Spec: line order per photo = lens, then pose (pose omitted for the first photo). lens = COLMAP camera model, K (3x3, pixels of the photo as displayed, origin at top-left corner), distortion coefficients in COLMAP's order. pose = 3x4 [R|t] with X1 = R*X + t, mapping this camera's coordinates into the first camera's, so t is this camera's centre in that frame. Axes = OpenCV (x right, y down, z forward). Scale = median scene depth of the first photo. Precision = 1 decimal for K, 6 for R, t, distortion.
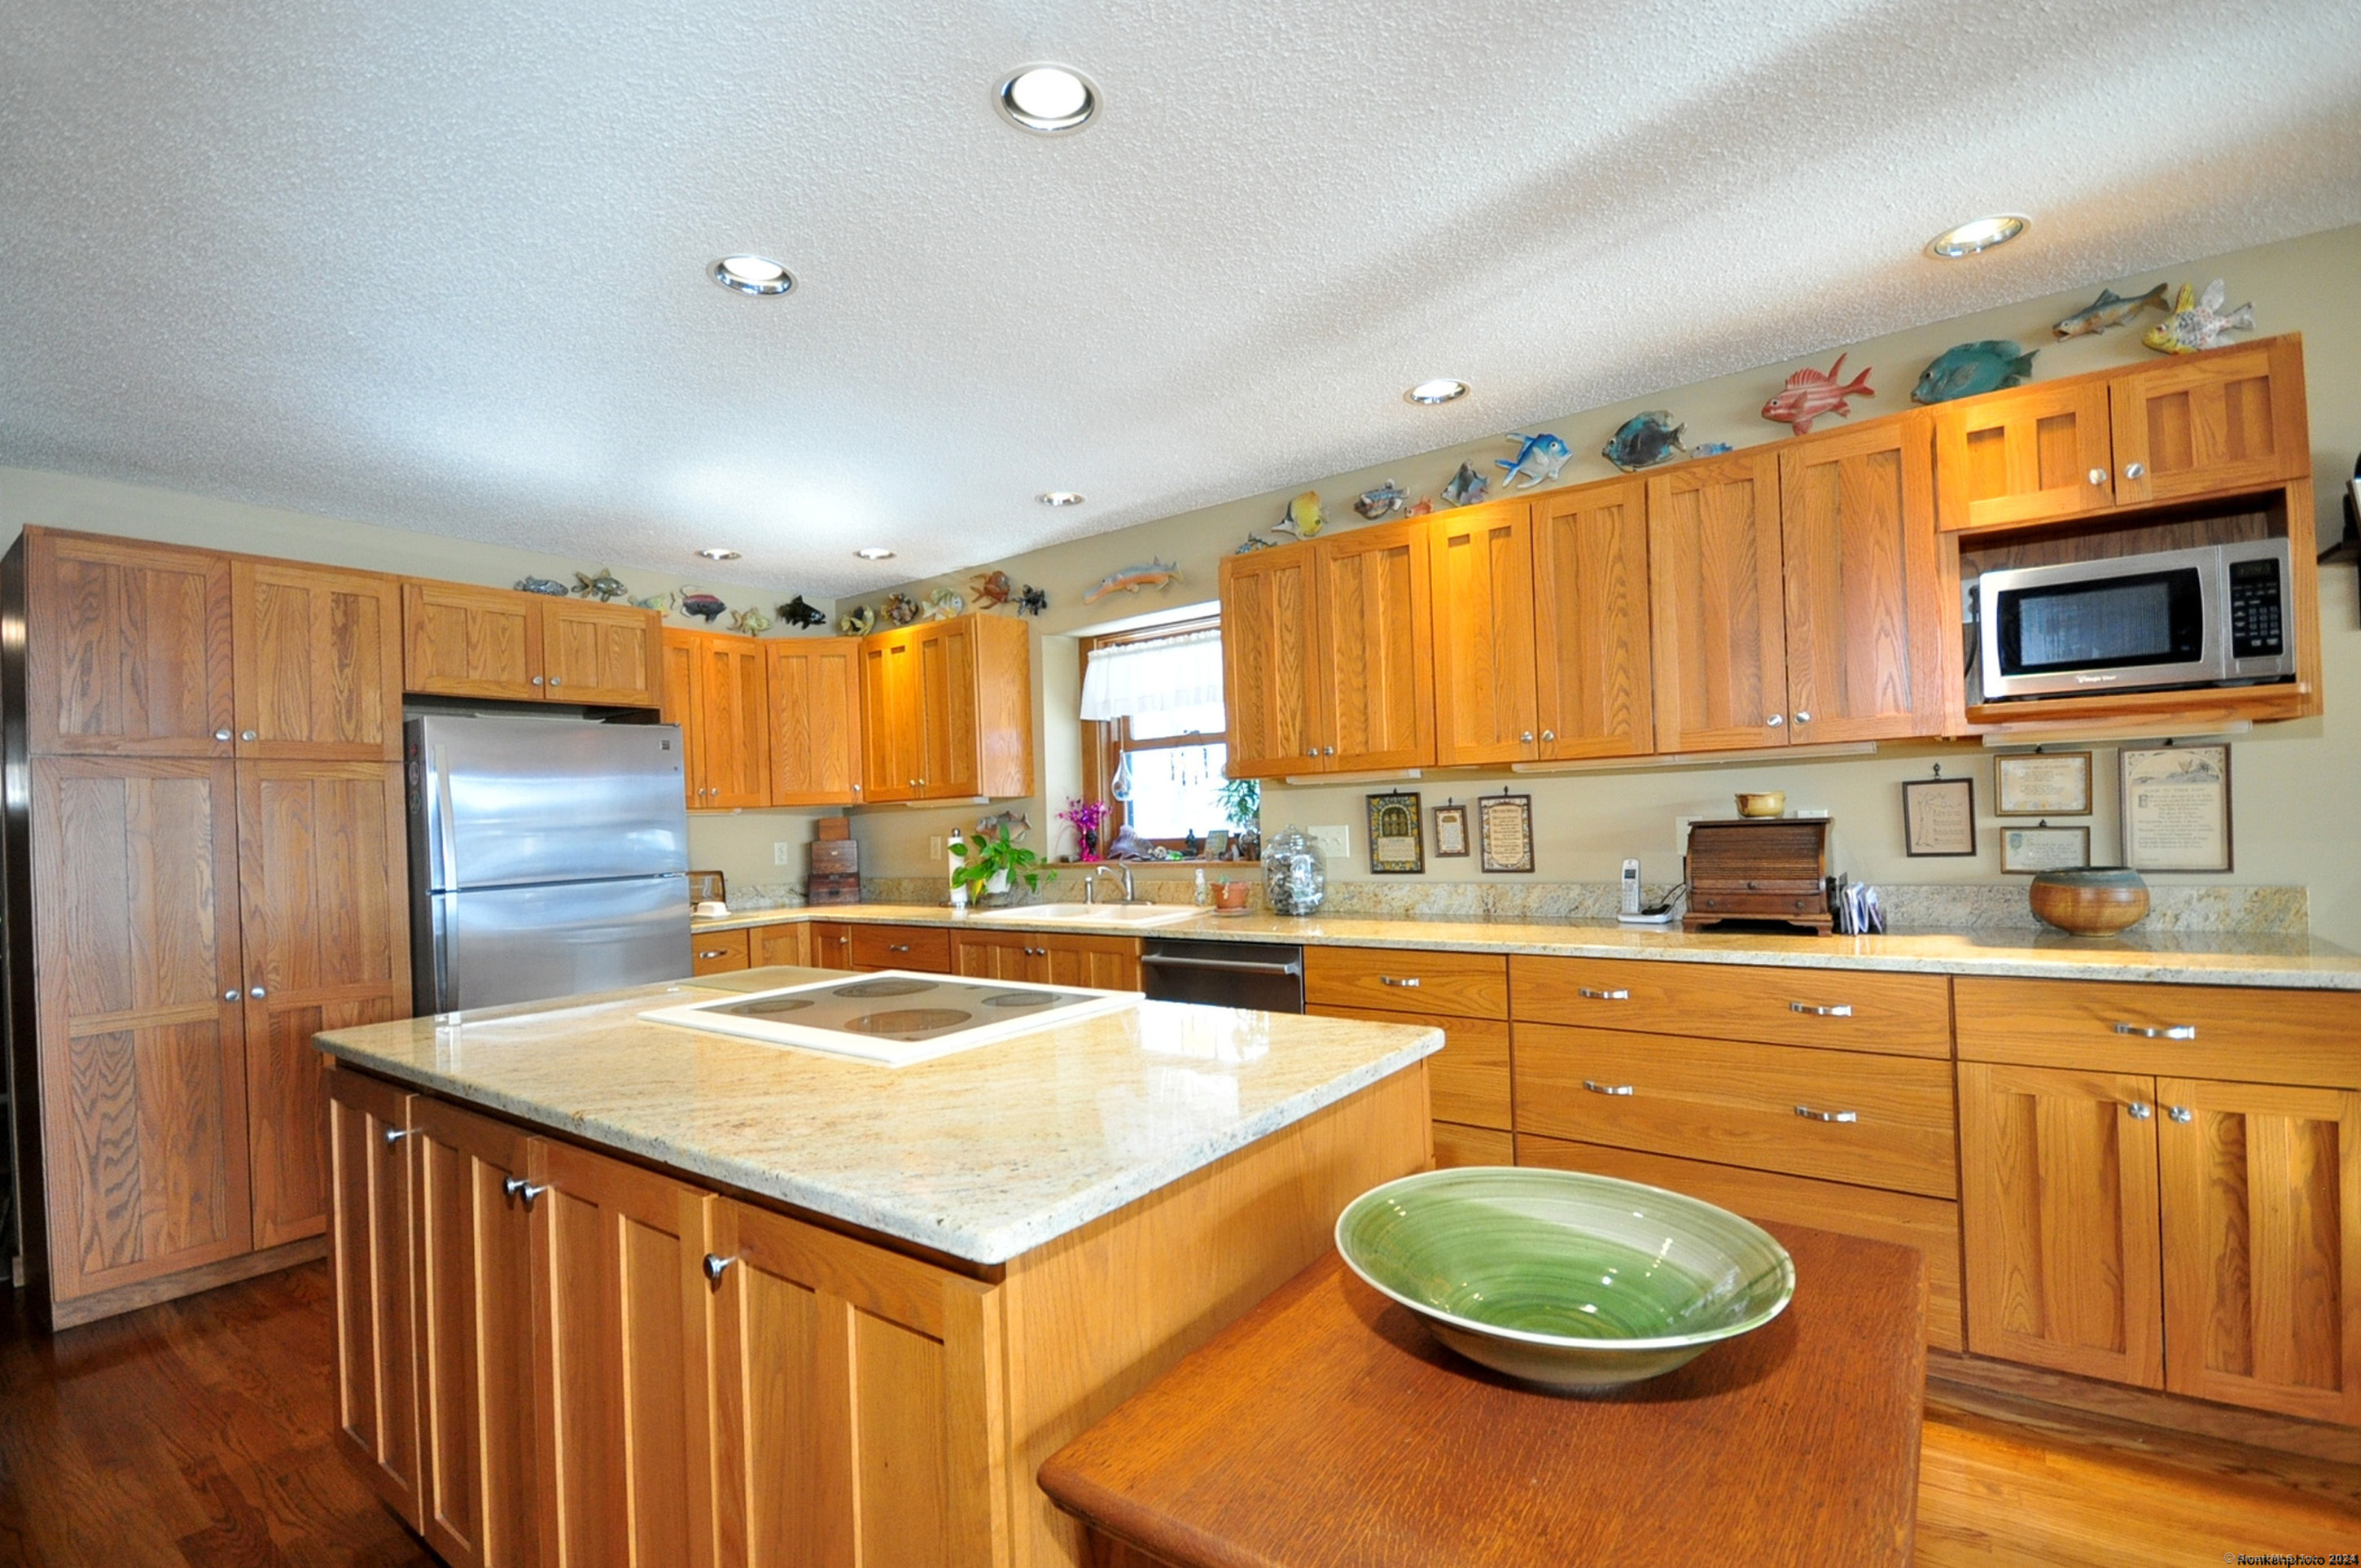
lens RADIAL K [[1062.7, 0, 1180.9], [0, 1062.7, 810.6], [0, 0, 1]] dist [0.014712, -0.015780]
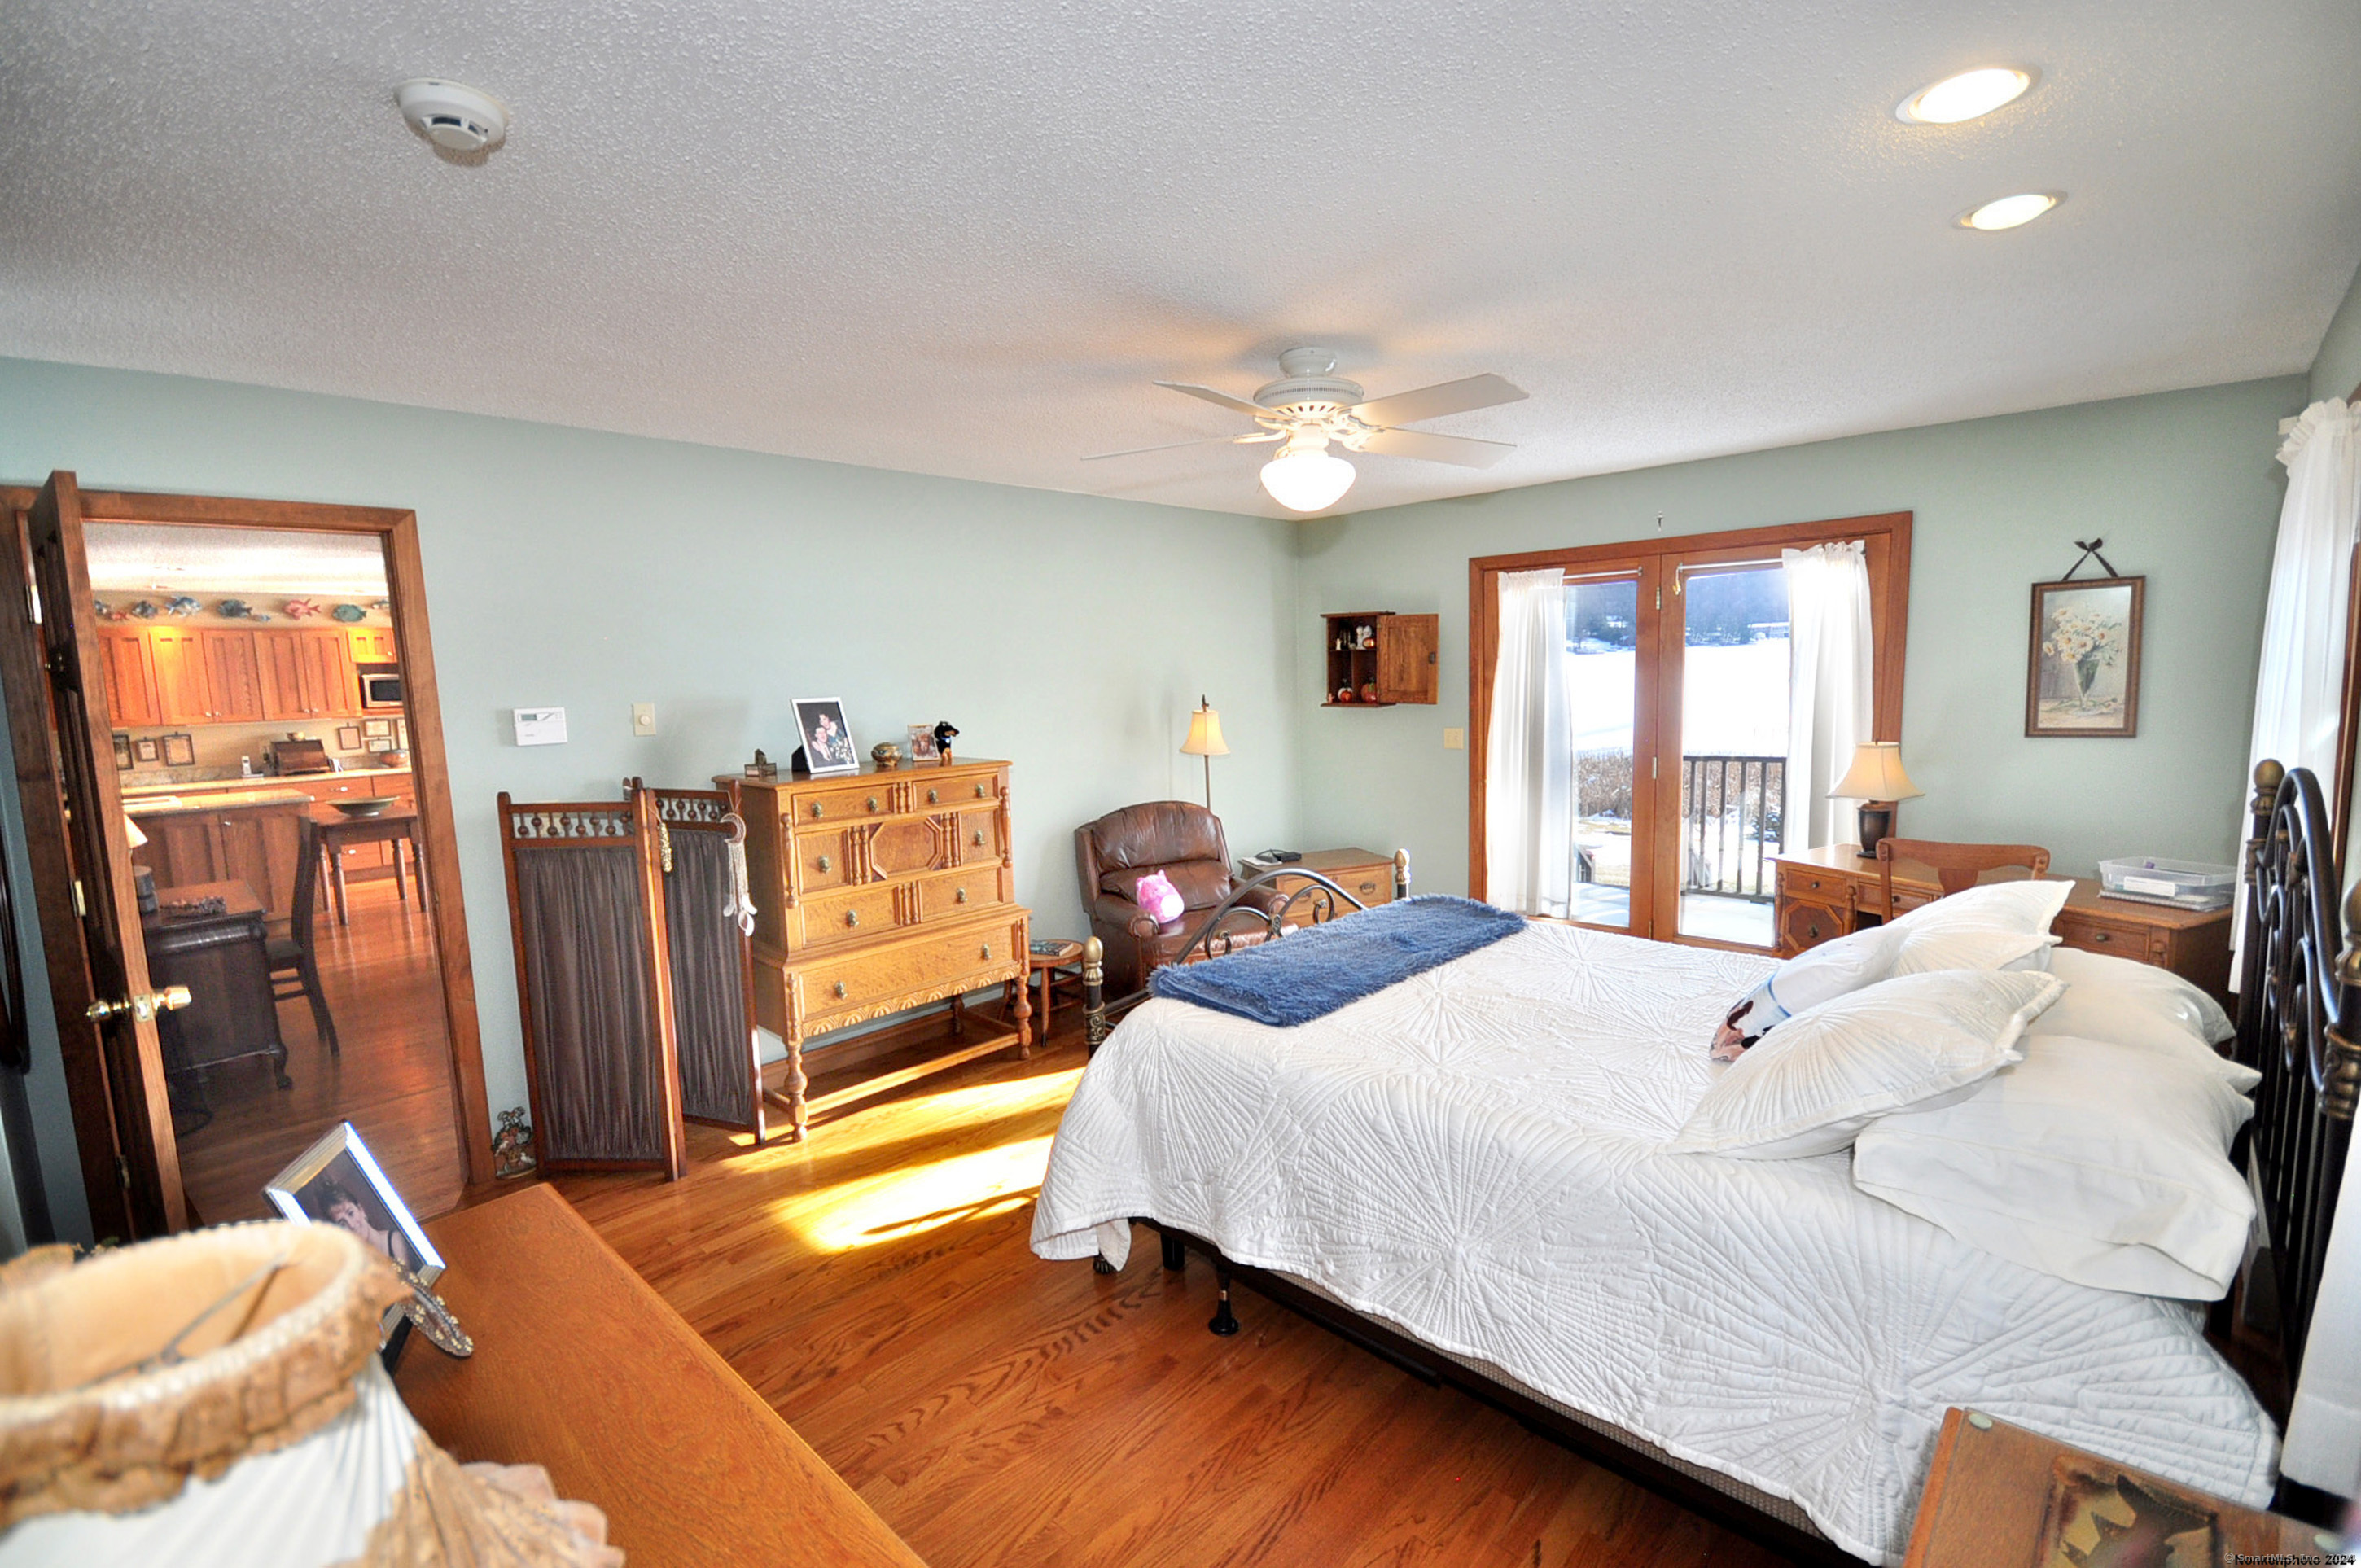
lens RADIAL K [[1044.3, 0, 1185.1], [0, 1044.3, 800.2], [0, 0, 1]] dist [0.004285, -0.007369]
pose [[0.116433, -0.092740, 0.988859, -1.855909], [0.016823, 0.995672, 0.091399, -0.045256], [-0.993056, 0.005994, 0.117489, -1.654926]]
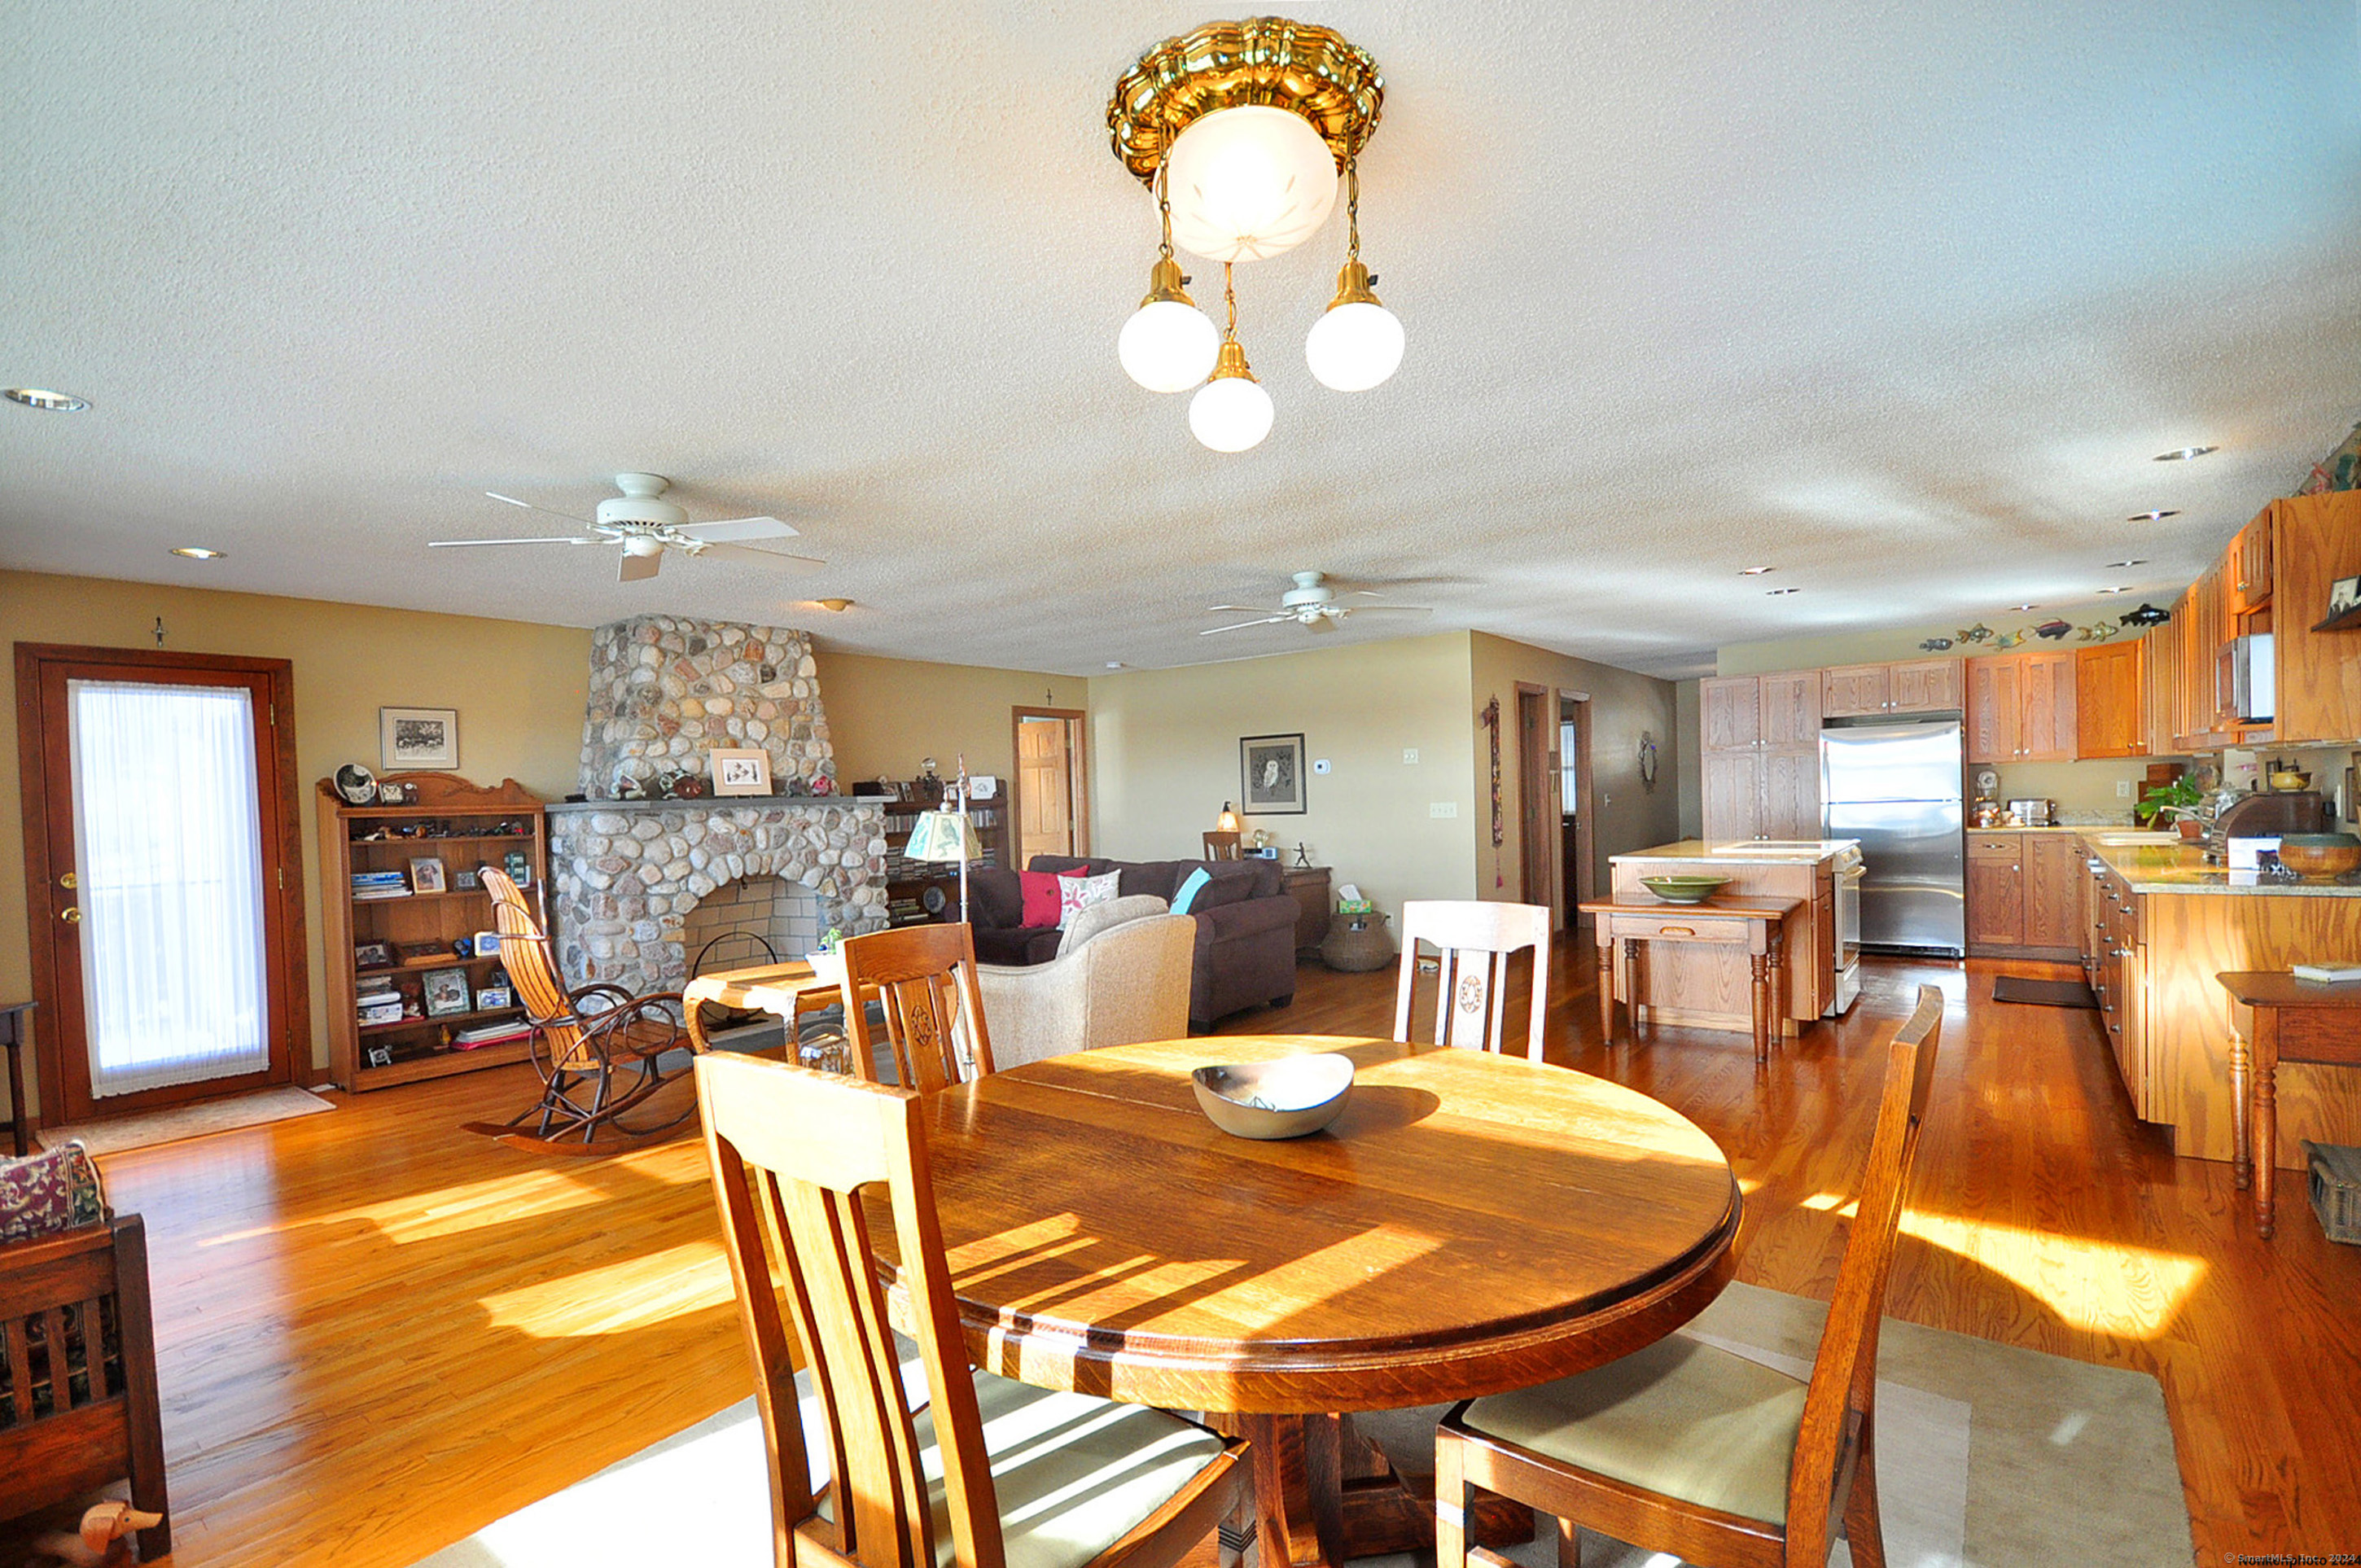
lens RADIAL K [[1050.5, 0, 1164.4], [0, 1050.5, 824.8], [0, 0, 1]] dist [0.015320, -0.013517]
pose [[-0.020559, 0.062197, -0.997852, 1.640789], [0.040919, 0.997279, 0.061318, -0.077596], [0.998951, -0.039570, -0.023048, -0.406748]]
